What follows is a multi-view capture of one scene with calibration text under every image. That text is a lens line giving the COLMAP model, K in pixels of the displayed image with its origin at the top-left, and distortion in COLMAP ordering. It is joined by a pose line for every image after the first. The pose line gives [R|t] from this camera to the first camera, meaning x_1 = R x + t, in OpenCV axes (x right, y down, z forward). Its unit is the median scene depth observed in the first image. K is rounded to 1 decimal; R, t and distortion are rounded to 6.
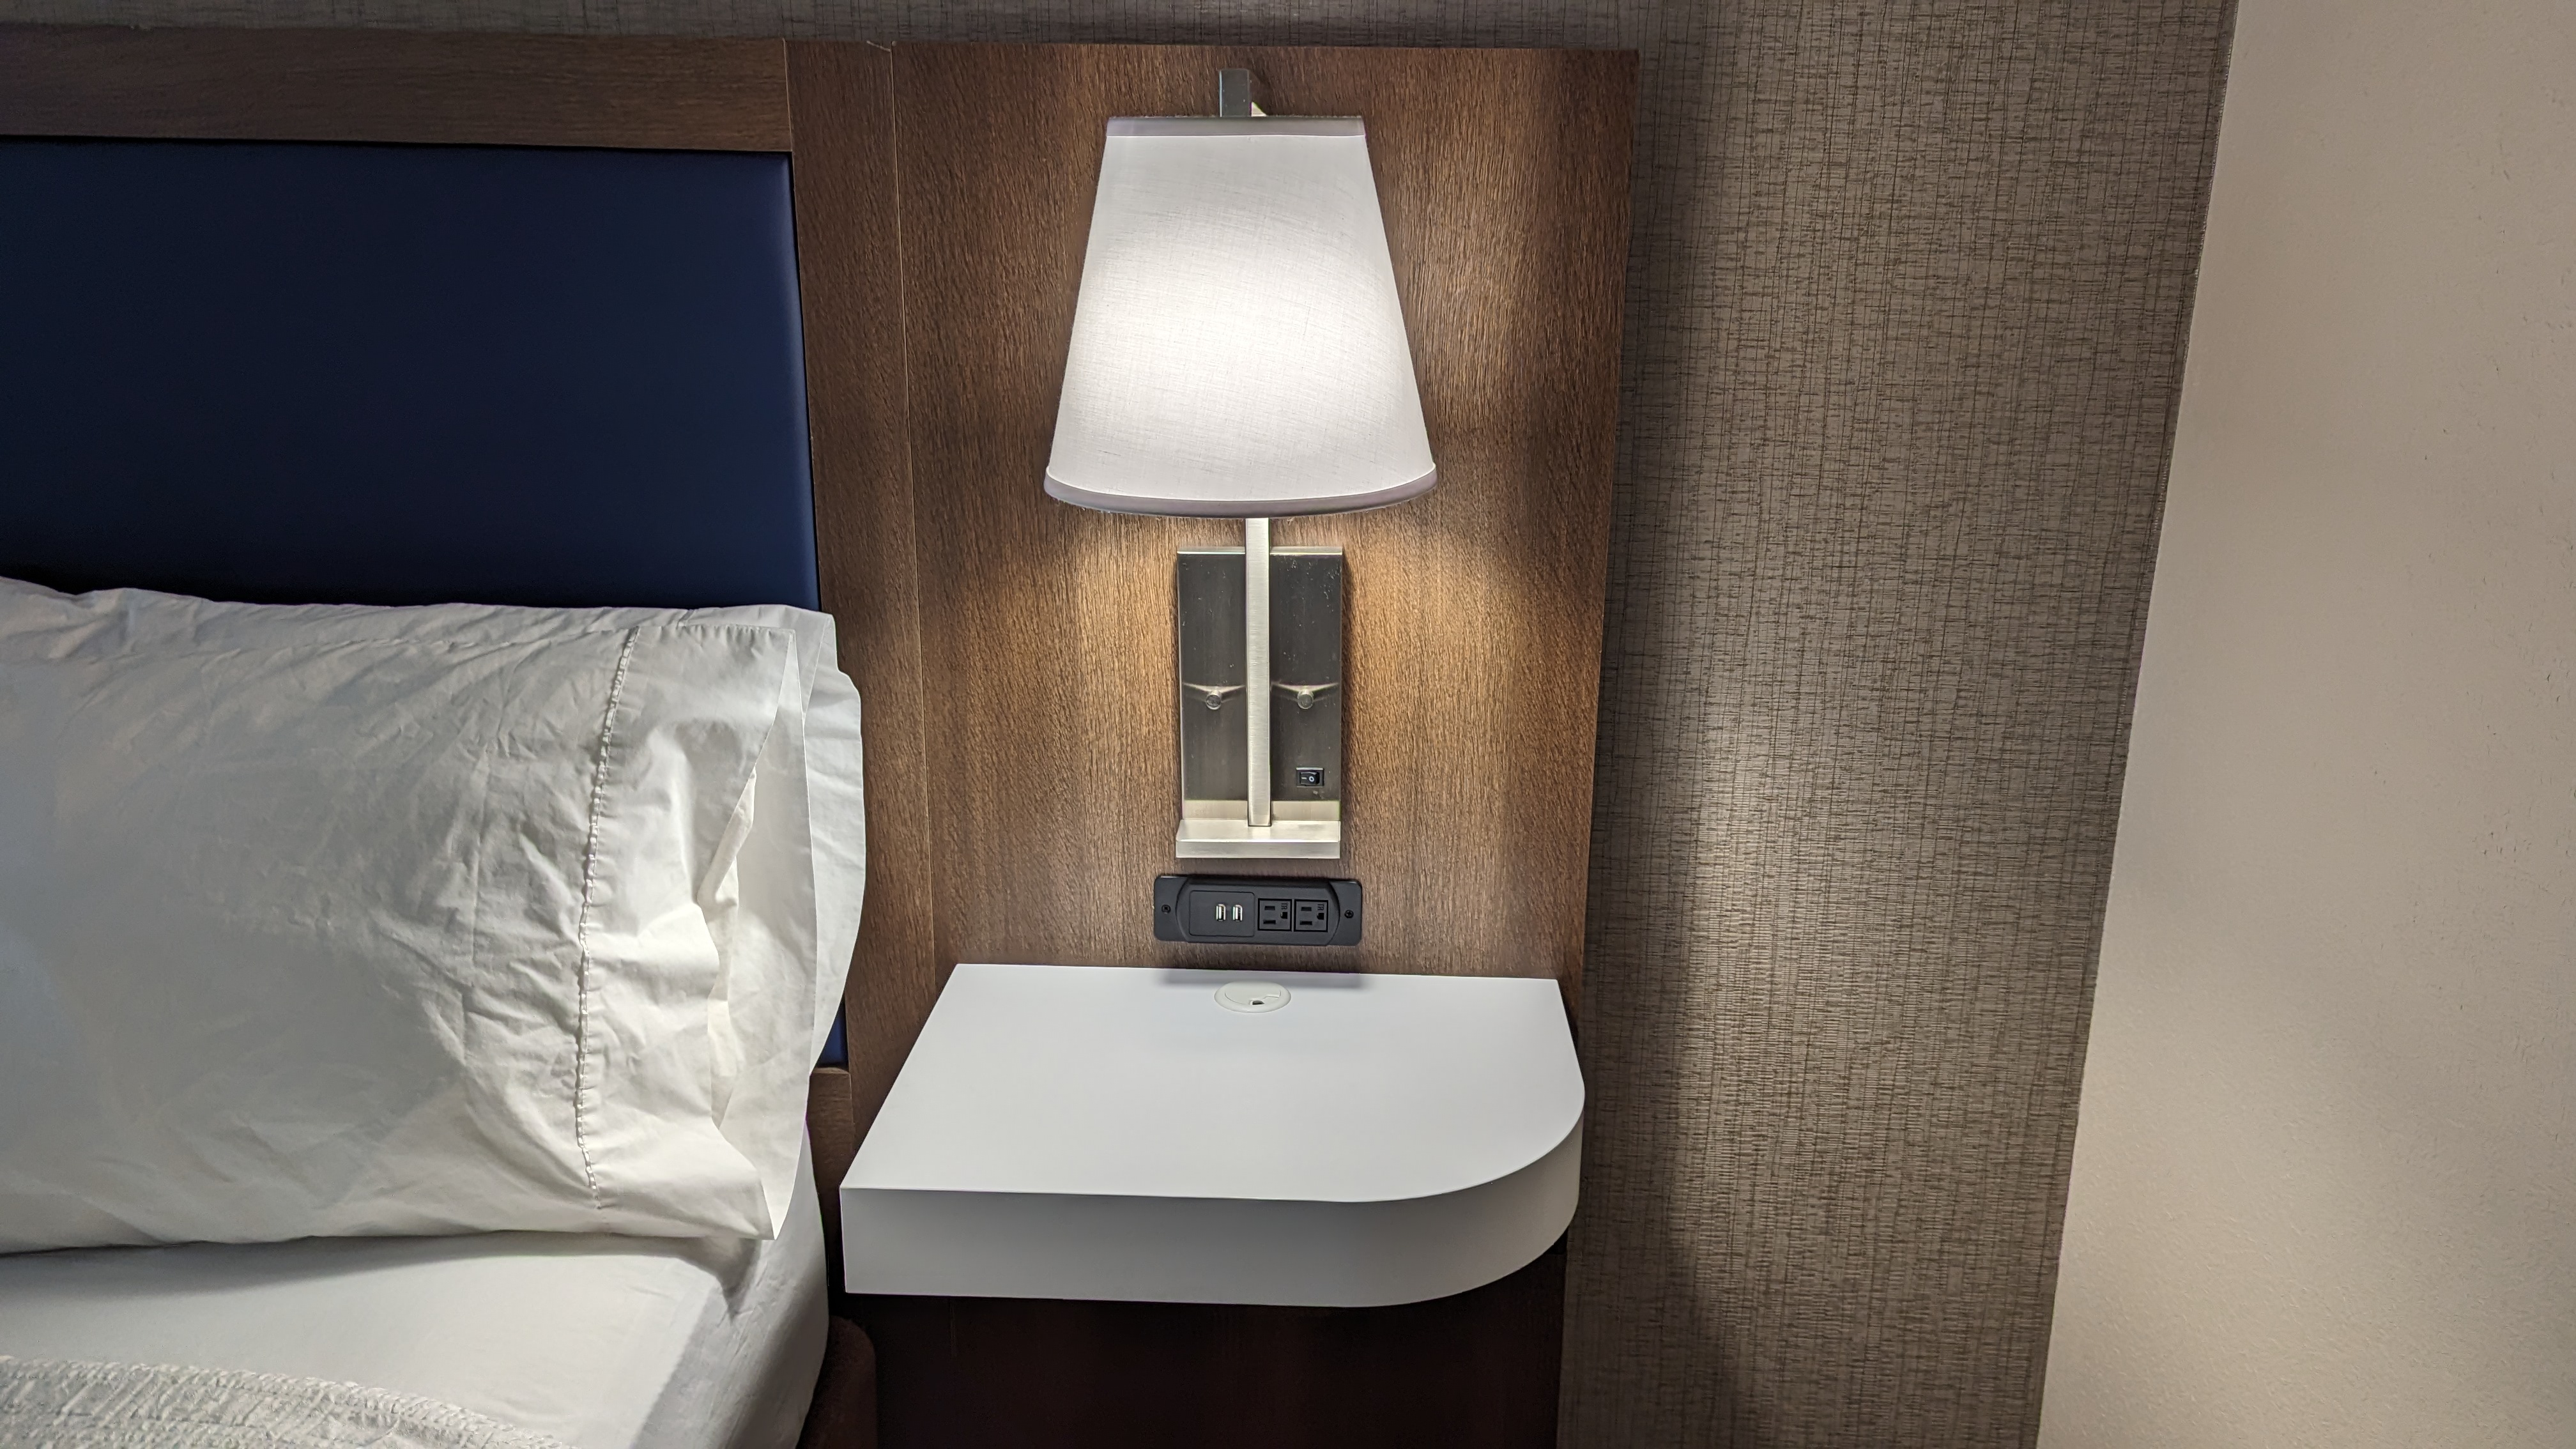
lens RADIAL K [[1828.0, 0, 1256.0], [0, 1828.0, 734.3], [0, 0, 1]] dist [0.073428, -0.067782]
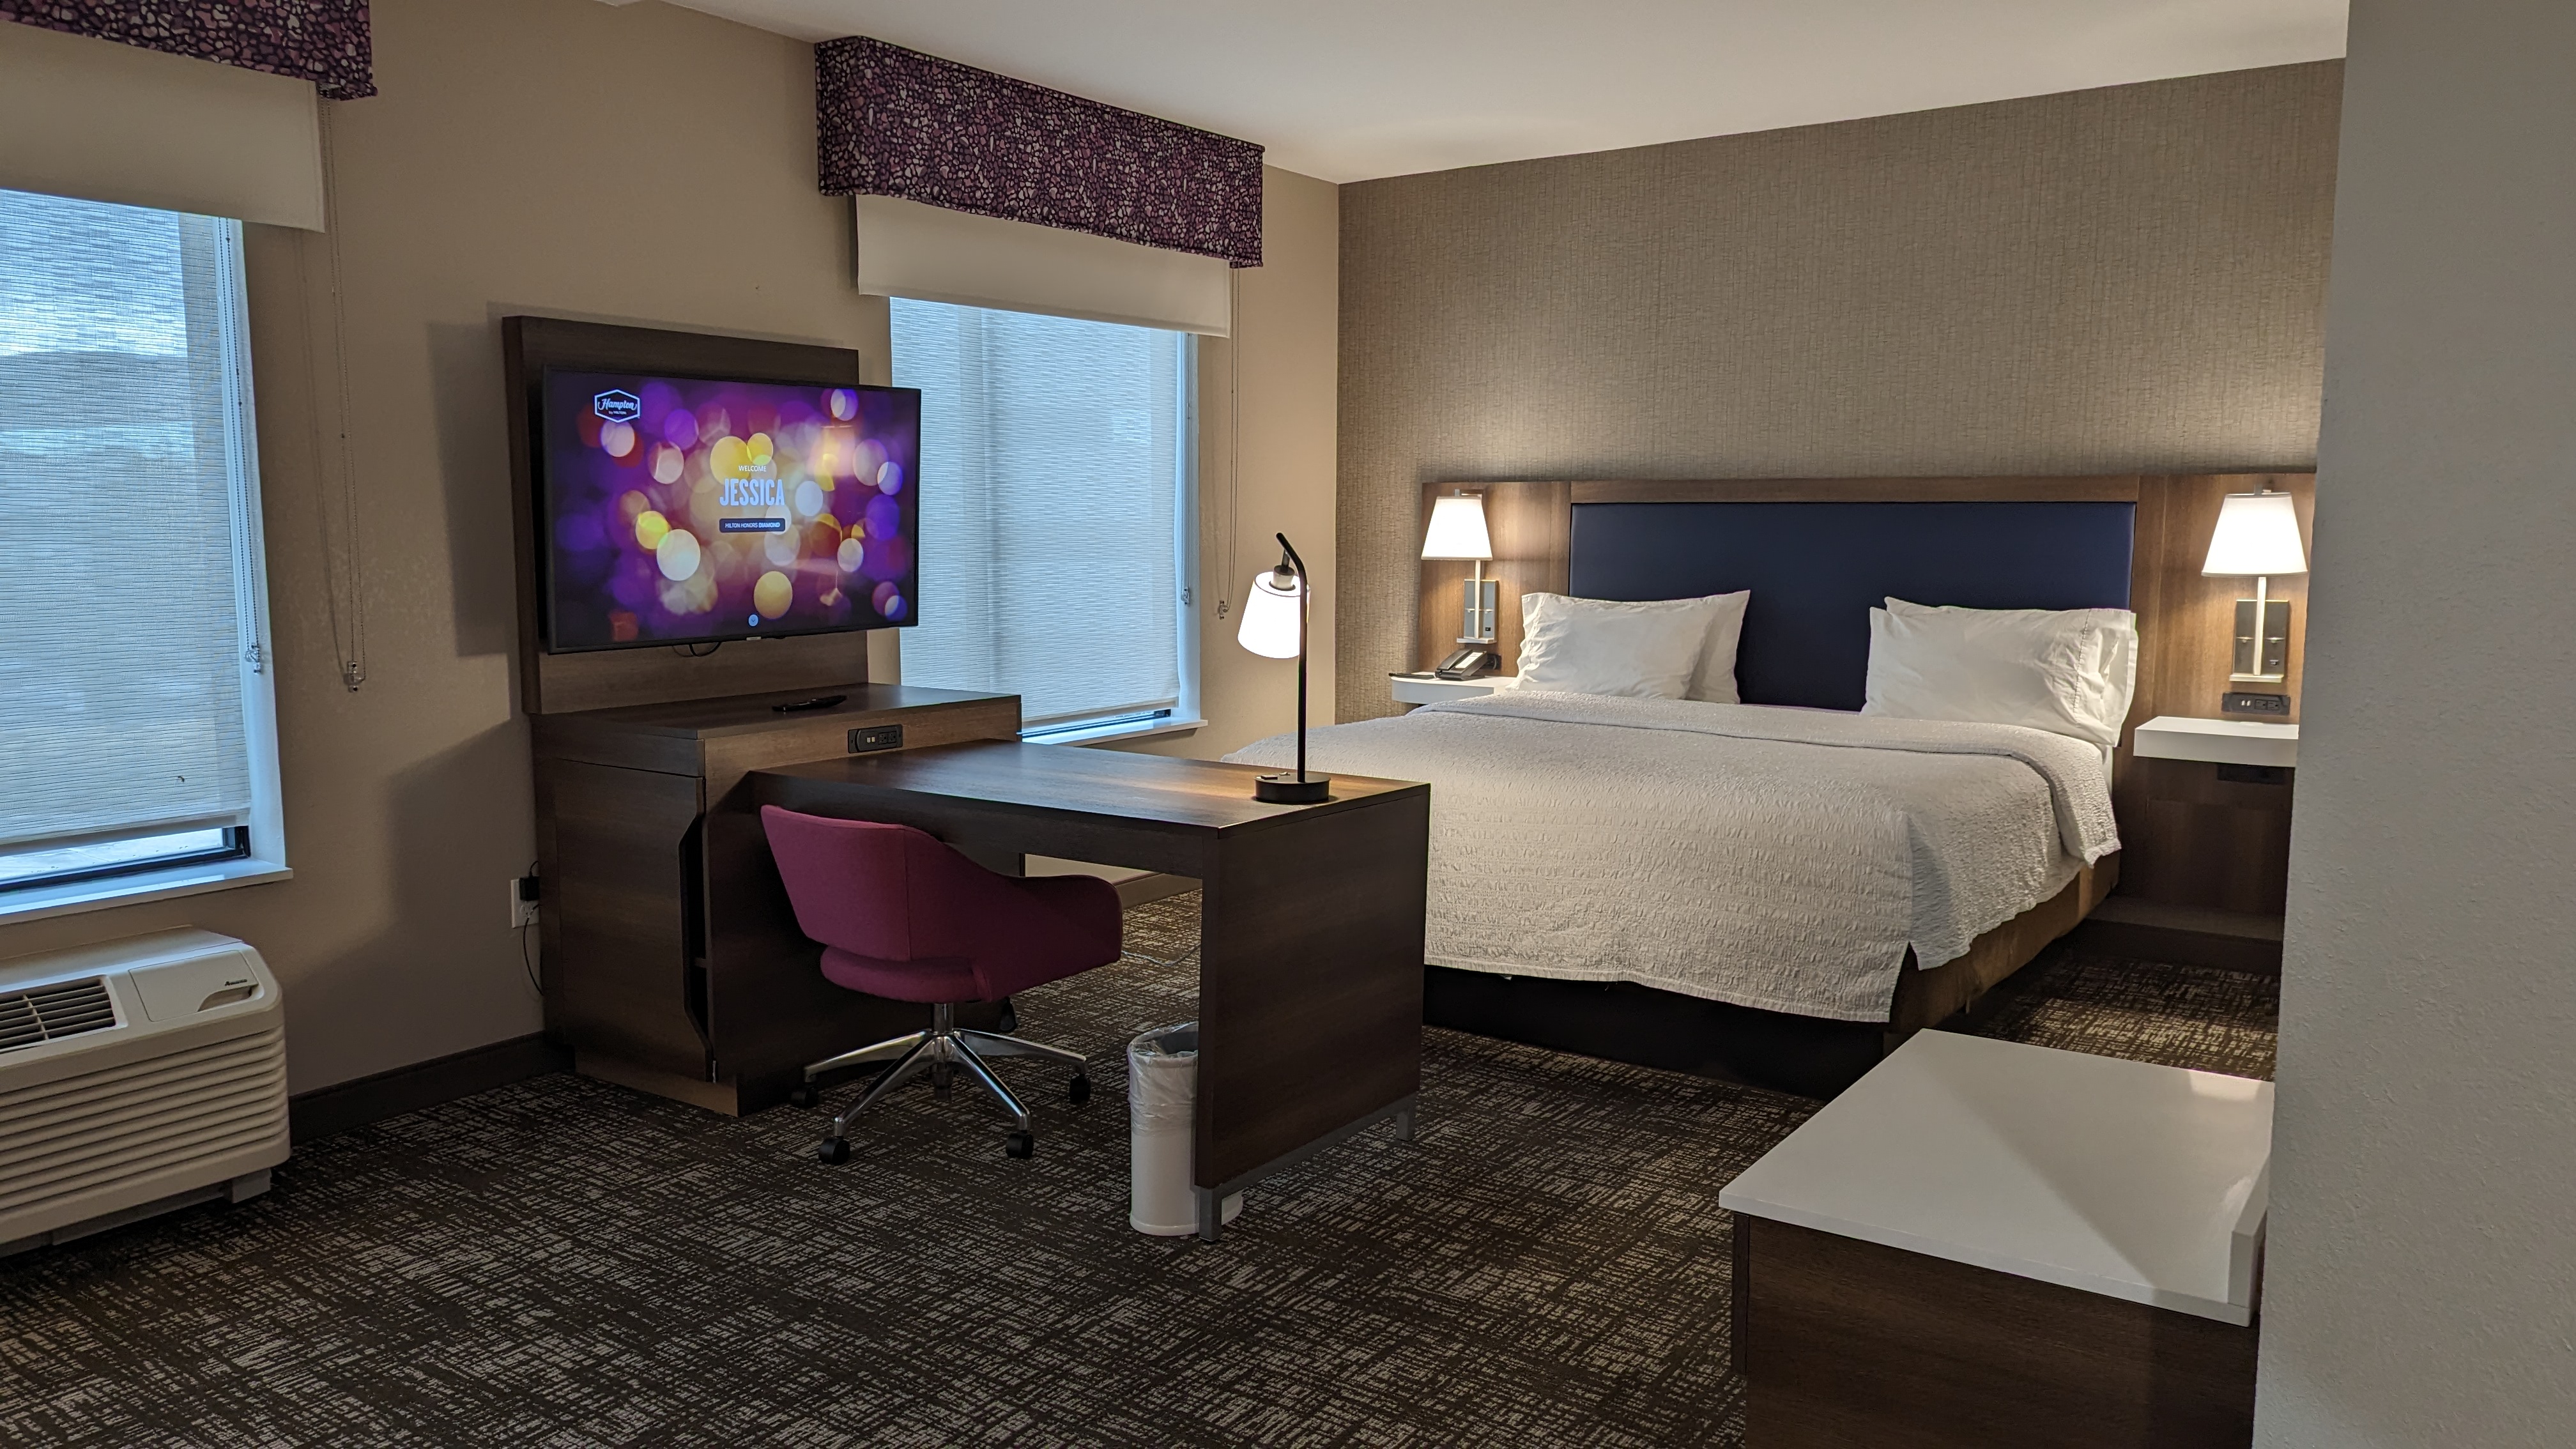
lens RADIAL K [[1969.3, 0, 1158.0], [0, 1969.3, 760.9], [0, 0, 1]] dist [0.014914, 0.001281]
pose [[0.835907, 0.057148, -0.545889, 0.334076], [-0.142556, 0.983039, -0.115380, 0.986039], [0.530036, 0.174267, 0.829875, -3.413074]]
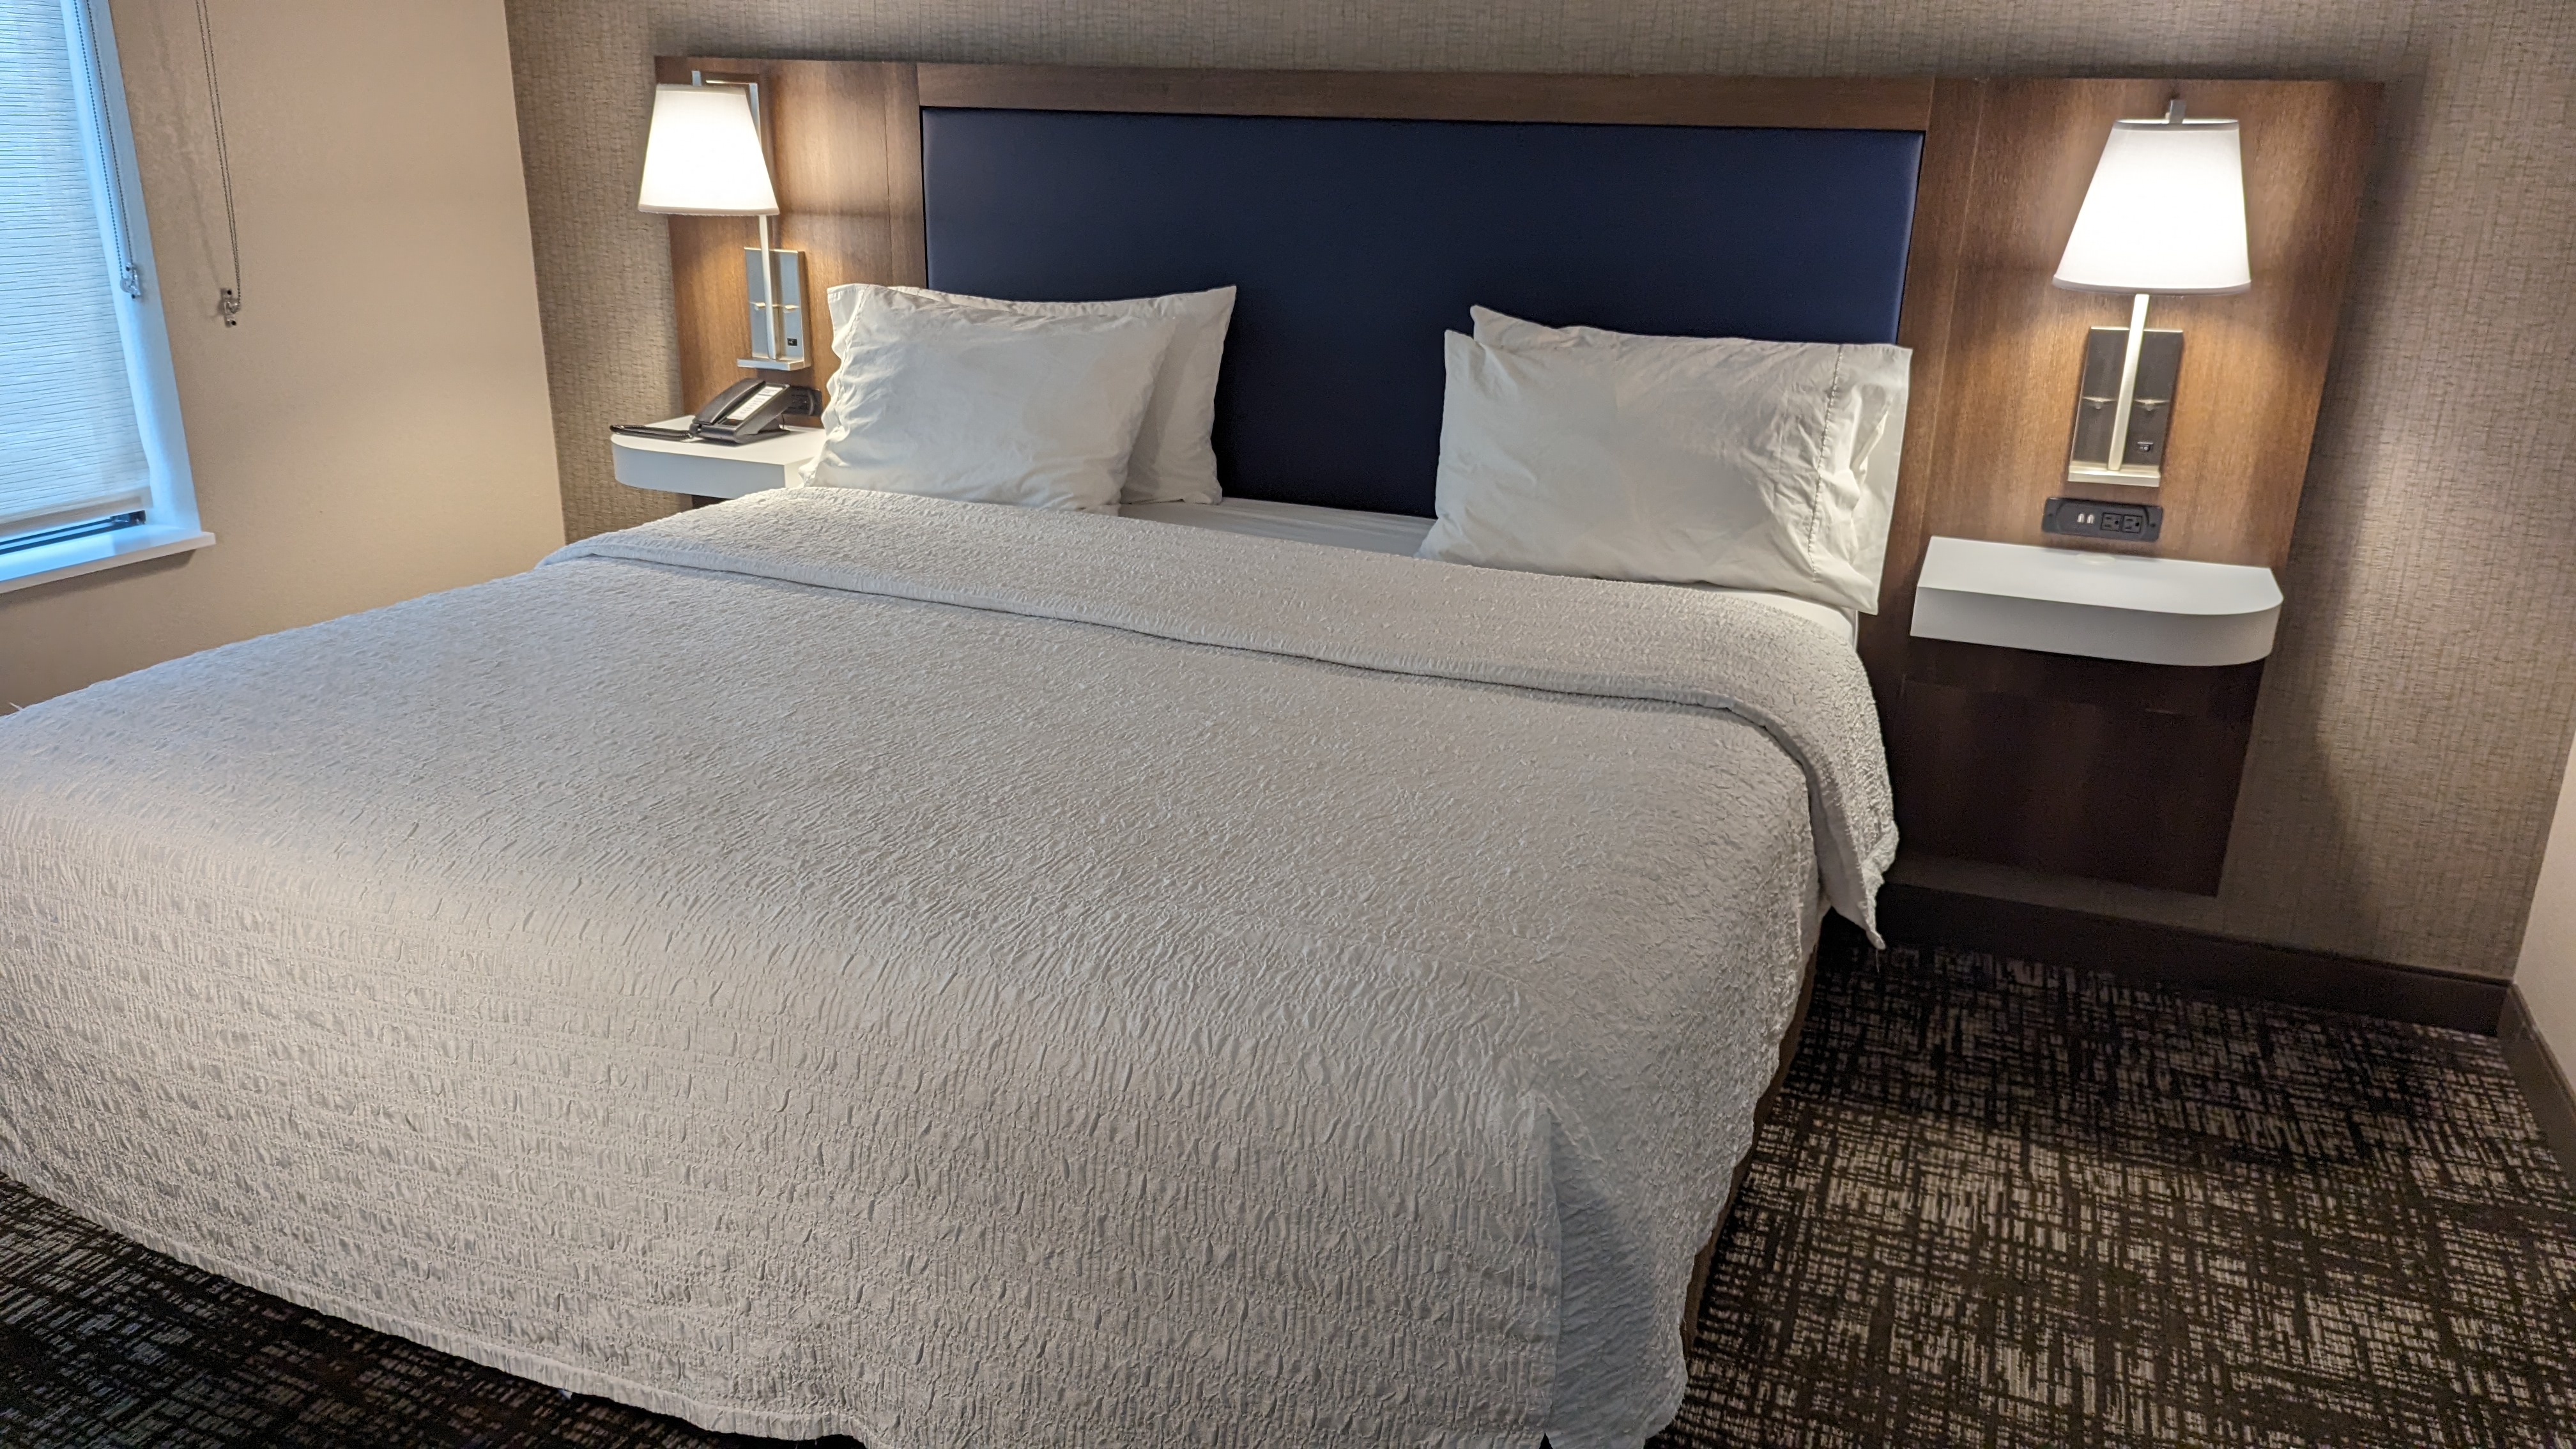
lens RADIAL K [[1828.0, 0, 1256.0], [0, 1828.0, 734.3], [0, 0, 1]] dist [0.073428, -0.067782]
pose [[0.945463, 0.114330, -0.305005, -0.232801], [-0.100680, 0.993098, 0.060166, 0.307771], [0.309779, -0.026177, 0.950448, -1.214003]]
